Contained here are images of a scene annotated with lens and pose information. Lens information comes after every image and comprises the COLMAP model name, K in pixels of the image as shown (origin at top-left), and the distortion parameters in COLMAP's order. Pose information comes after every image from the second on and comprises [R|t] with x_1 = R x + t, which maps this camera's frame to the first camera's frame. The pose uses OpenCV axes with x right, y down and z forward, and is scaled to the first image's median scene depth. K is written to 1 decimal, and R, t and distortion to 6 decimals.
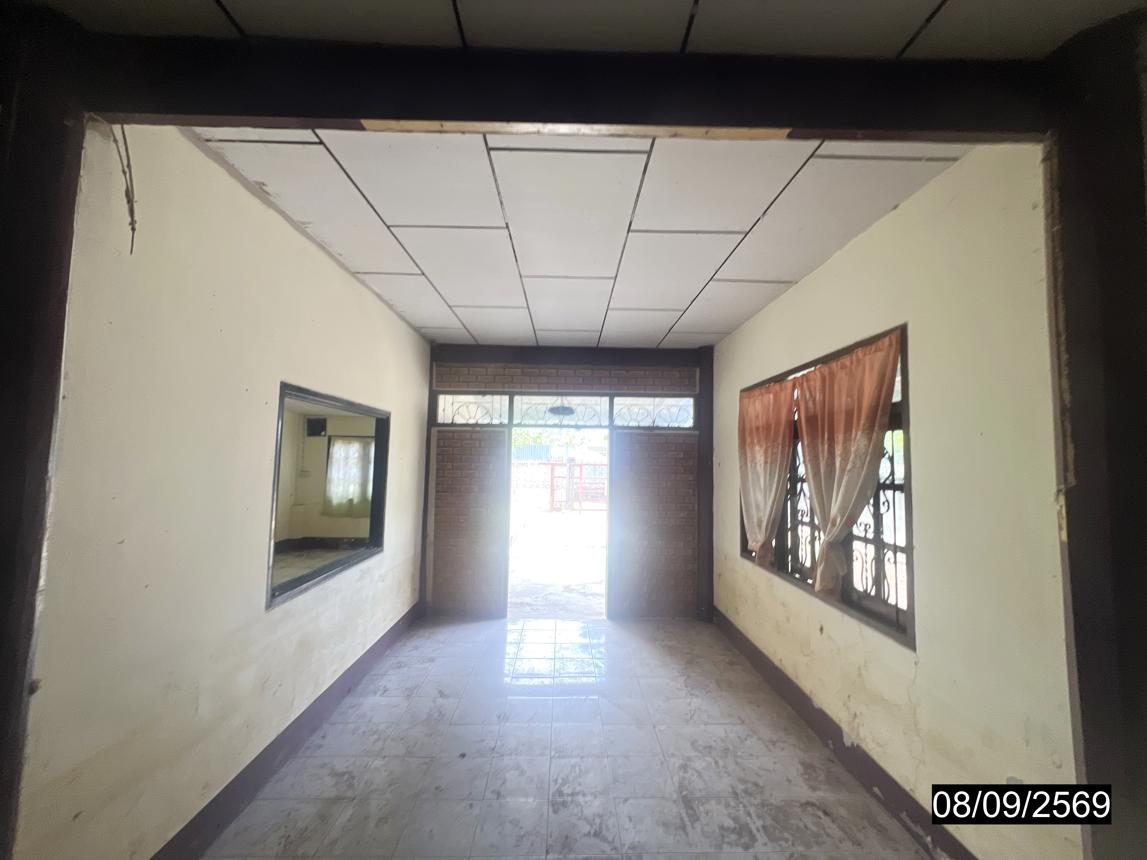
lens RADIAL K [[455.8, 0, 573.1], [0, 455.8, 427.1], [0, 0, 1]] dist [-0.005963, 0.000712]
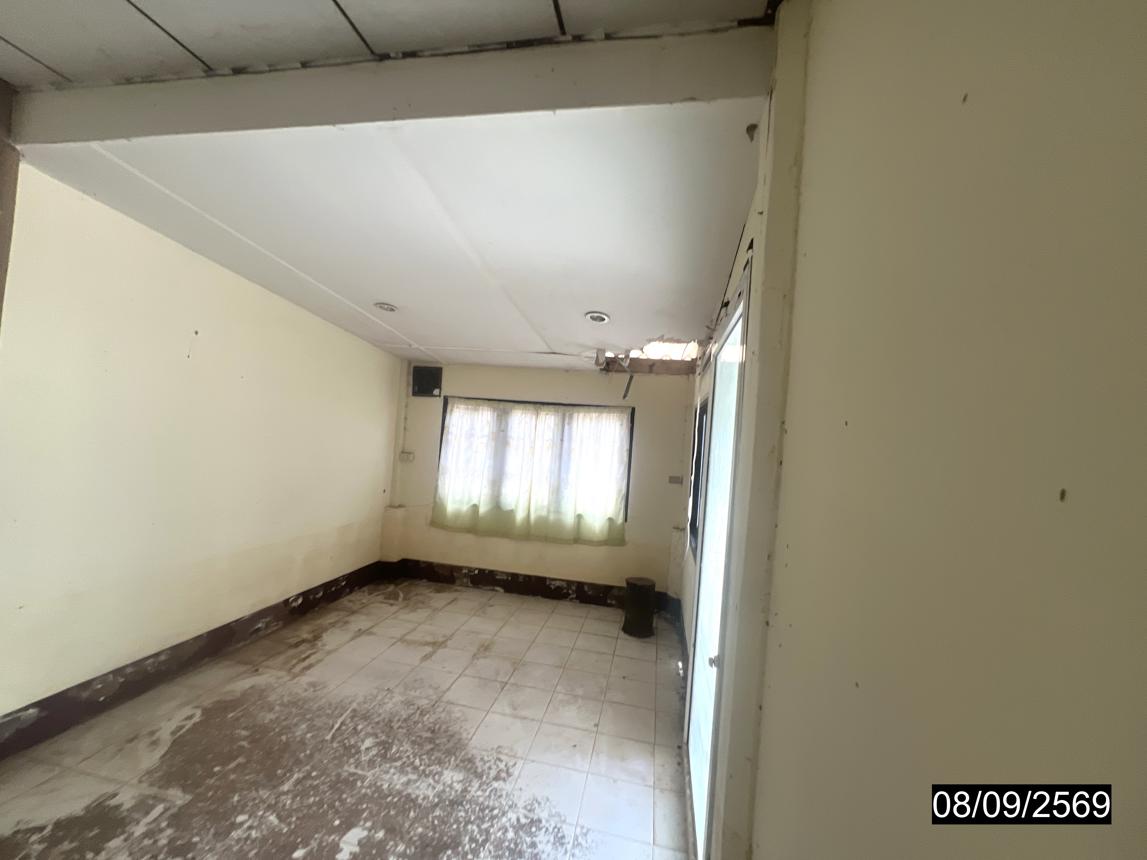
lens RADIAL K [[455.8, 0, 576.2], [0, 455.8, 431.7], [0, 0, 1]] dist [-0.005963, 0.000712]
pose [[0.972157, 0.051464, -0.228611, -0.230092], [-0.043014, 0.998200, 0.041795, 0.033498], [0.230350, -0.030798, 0.972620, 0.457161]]
